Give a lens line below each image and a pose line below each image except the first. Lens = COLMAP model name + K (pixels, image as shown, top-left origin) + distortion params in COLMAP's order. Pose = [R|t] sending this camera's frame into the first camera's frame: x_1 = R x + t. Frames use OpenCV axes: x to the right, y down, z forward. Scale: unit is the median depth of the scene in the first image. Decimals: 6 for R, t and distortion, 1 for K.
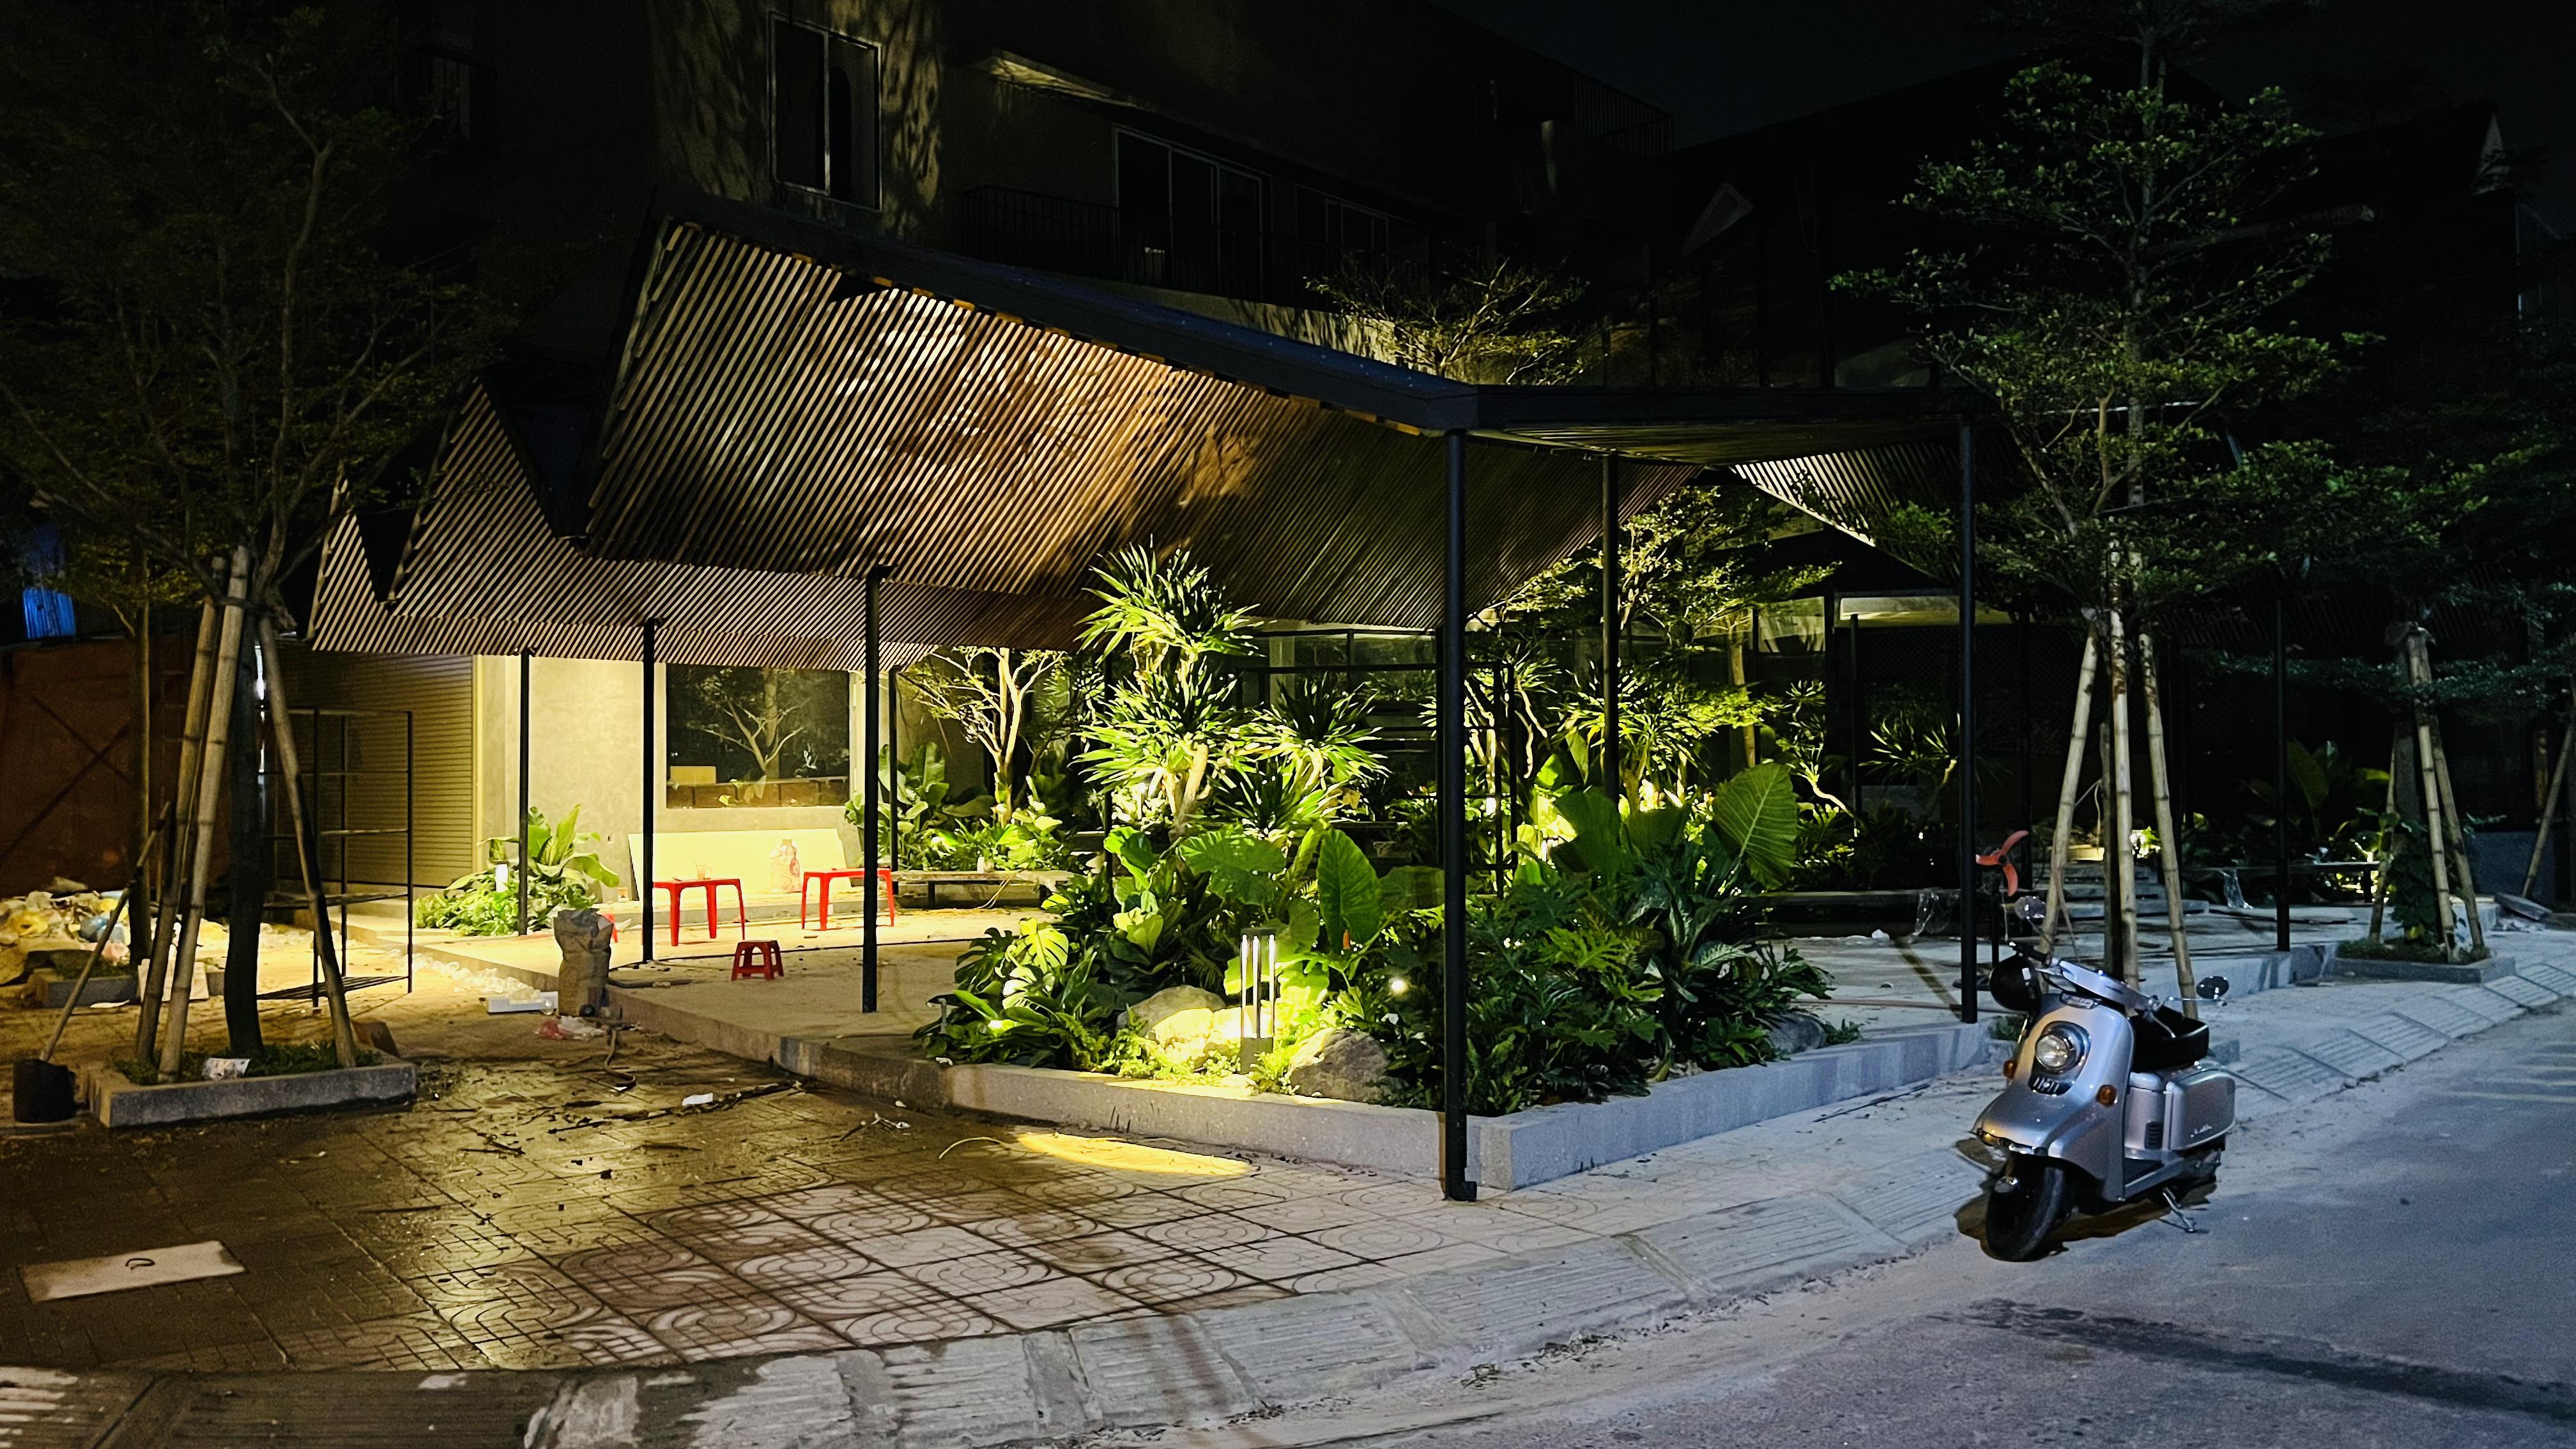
lens RADIAL K [[1962.9, 0, 1289.5], [0, 1962.9, 740.4], [0, 0, 1]] dist [0.032038, -0.035162]
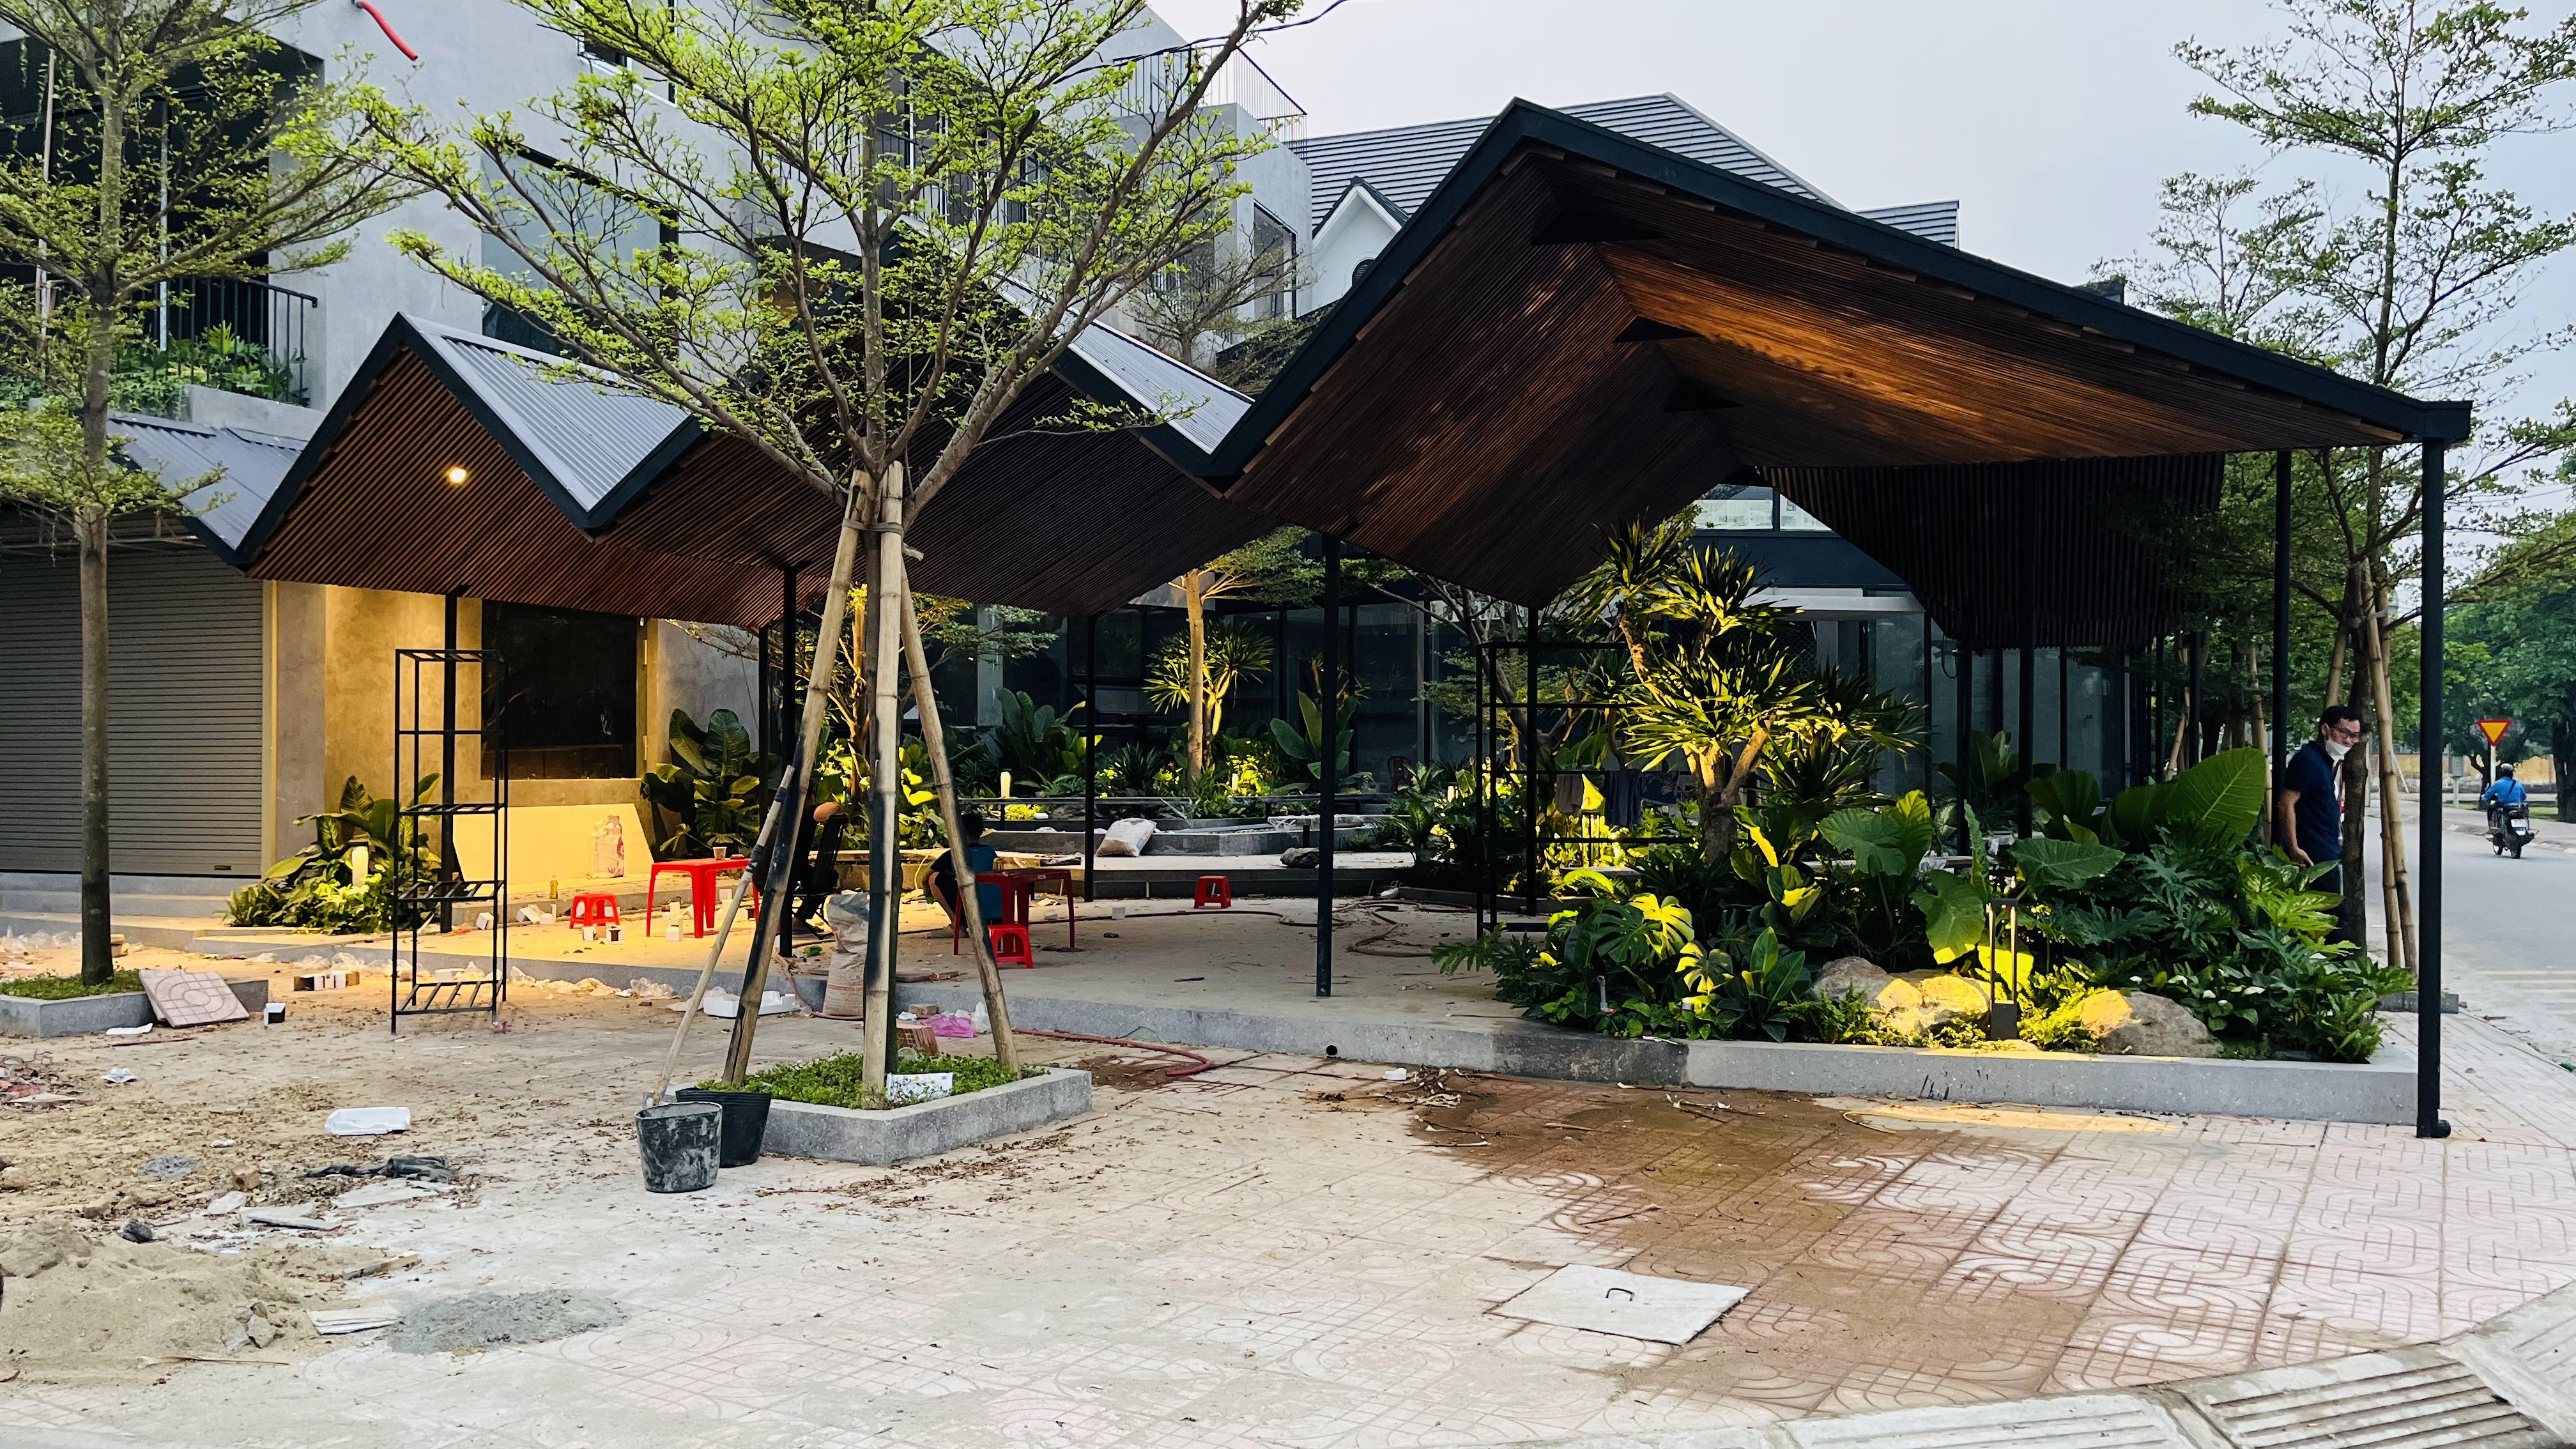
lens RADIAL K [[1962.9, 0, 1298.2], [0, 1962.9, 747.1], [0, 0, 1]] dist [0.032038, -0.035162]
pose [[0.921750, 0.012671, 0.387577, -0.705750], [-0.018580, 0.999761, 0.011502, 0.009099], [-0.387339, -0.017803, 0.921765, 0.167596]]
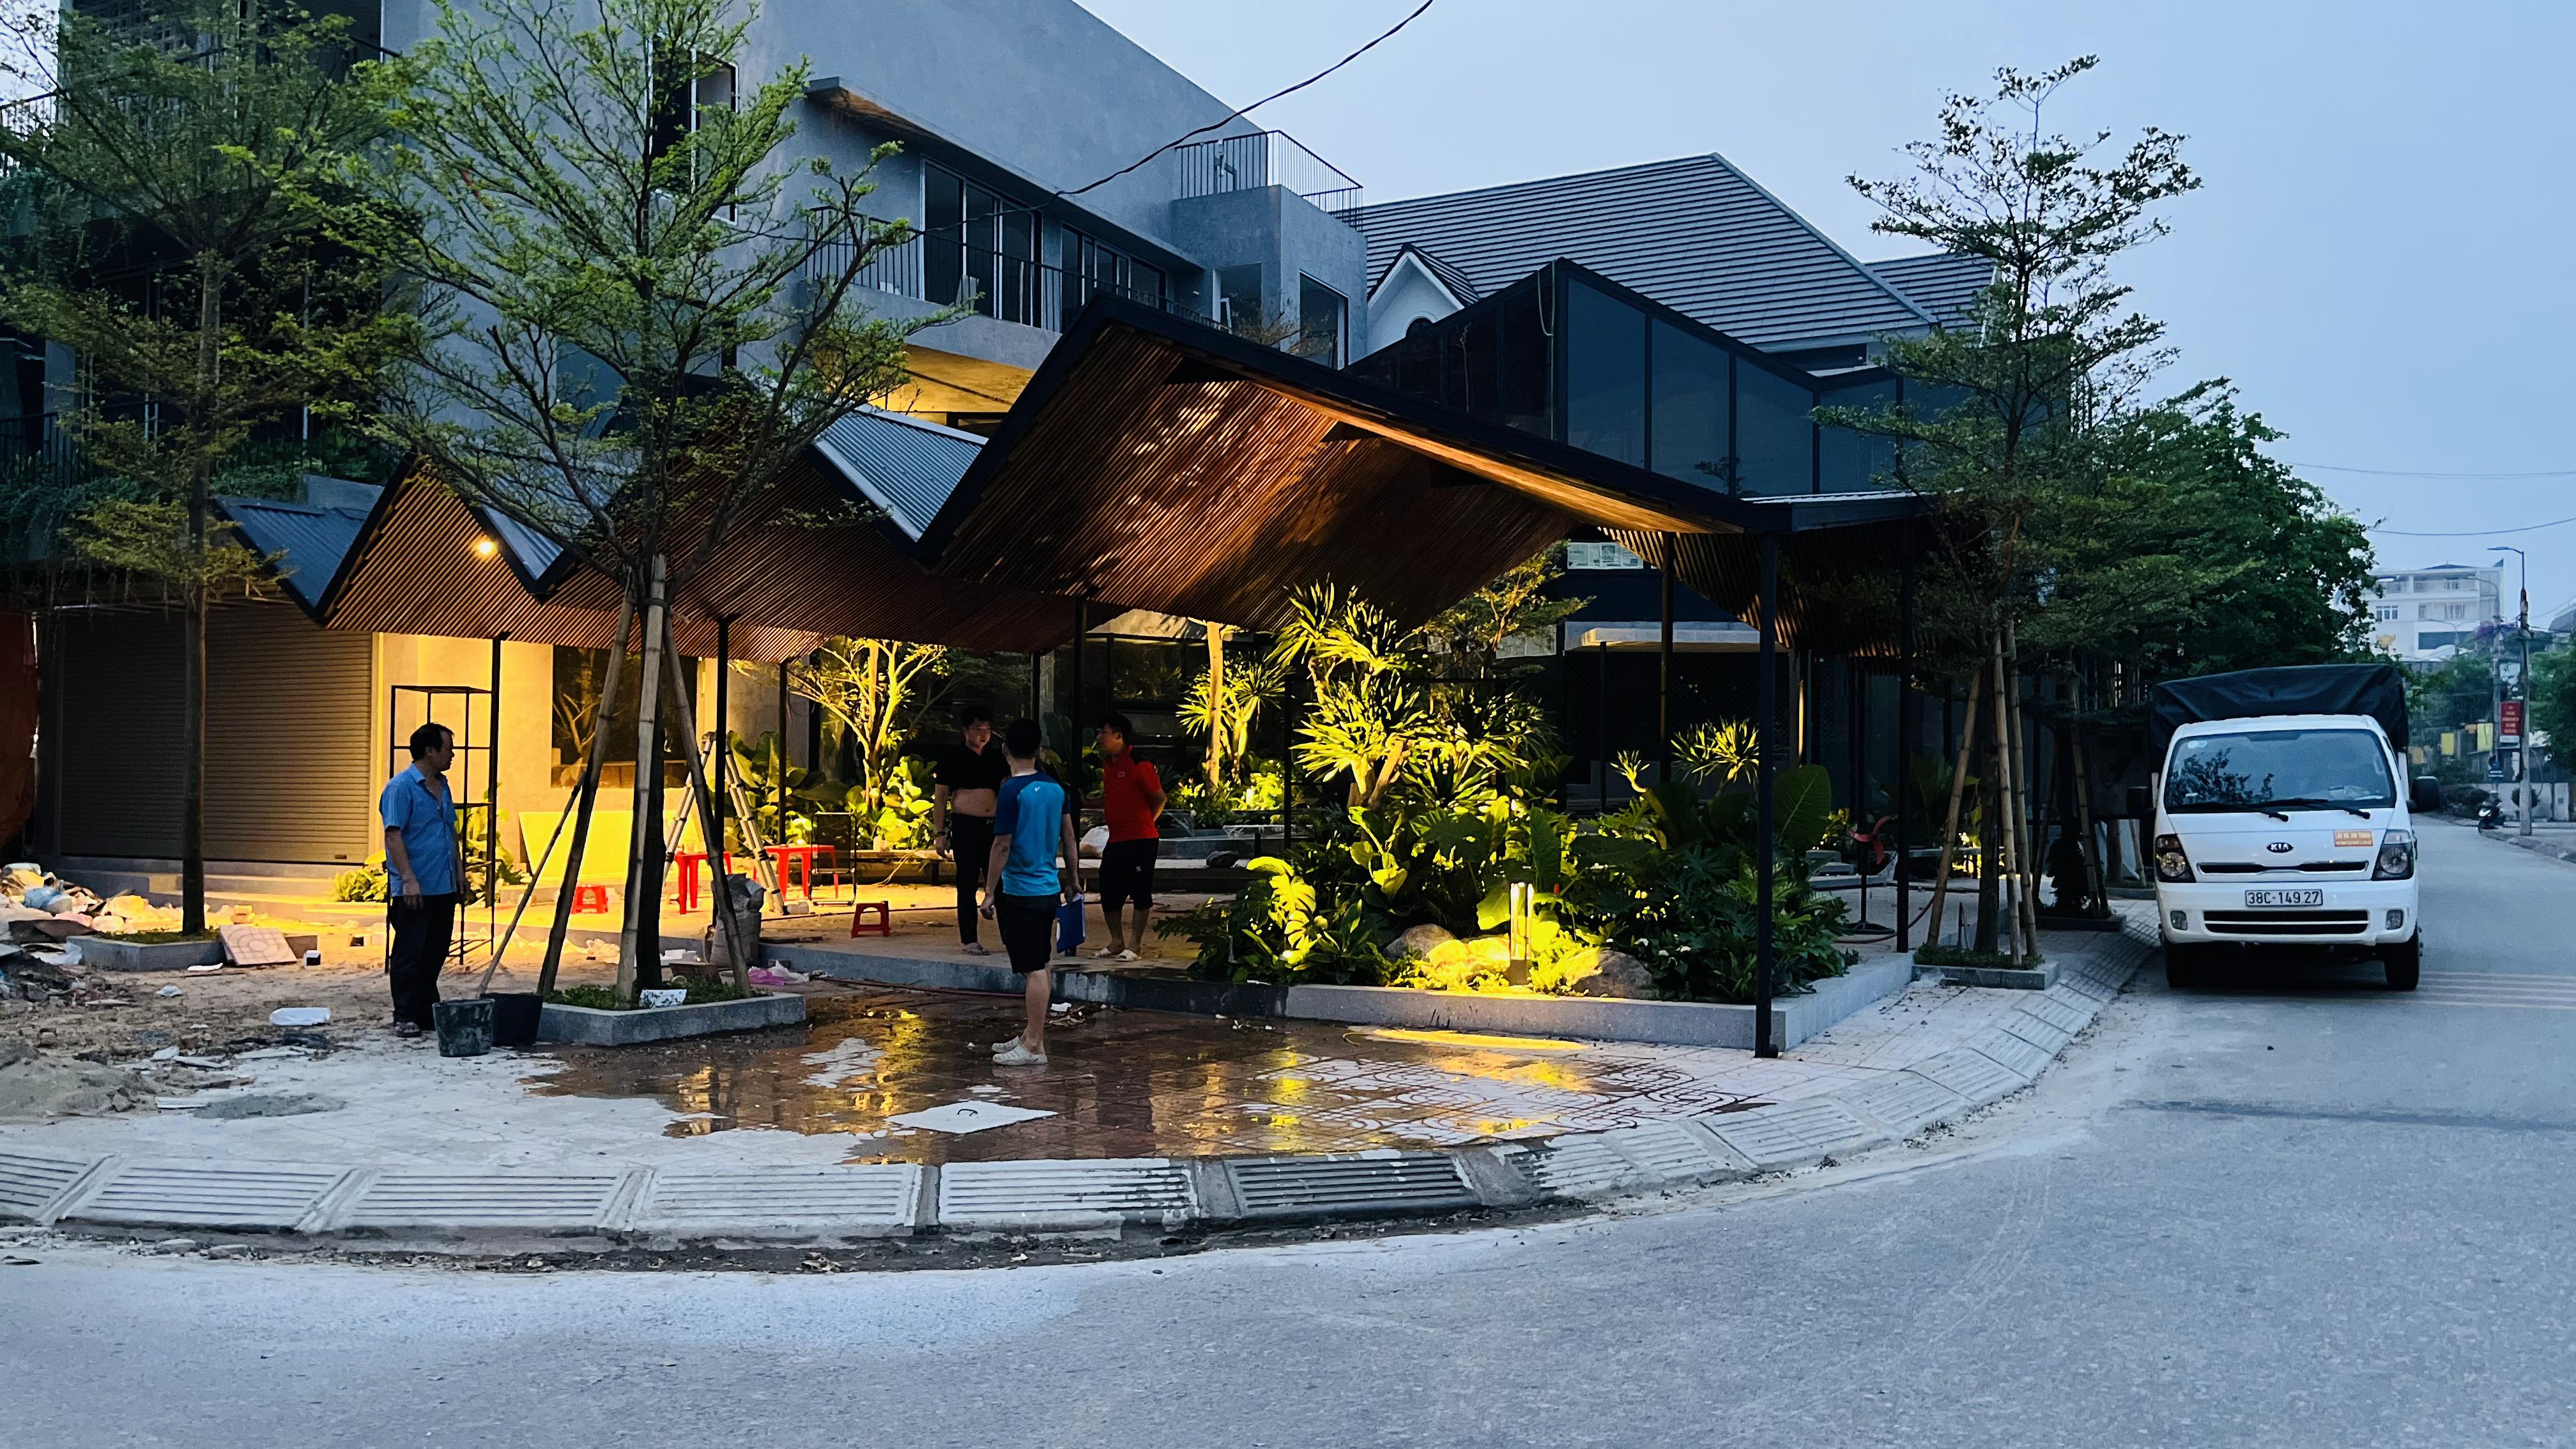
lens RADIAL K [[1962.9, 0, 1297.4], [0, 1962.9, 725.2], [0, 0, 1]] dist [0.032038, -0.035162]
pose [[0.960635, 0.022746, 0.276881, -0.497112], [-0.021127, 0.999738, -0.008830, 0.005165], [-0.277009, 0.002633, 0.960864, -0.234222]]
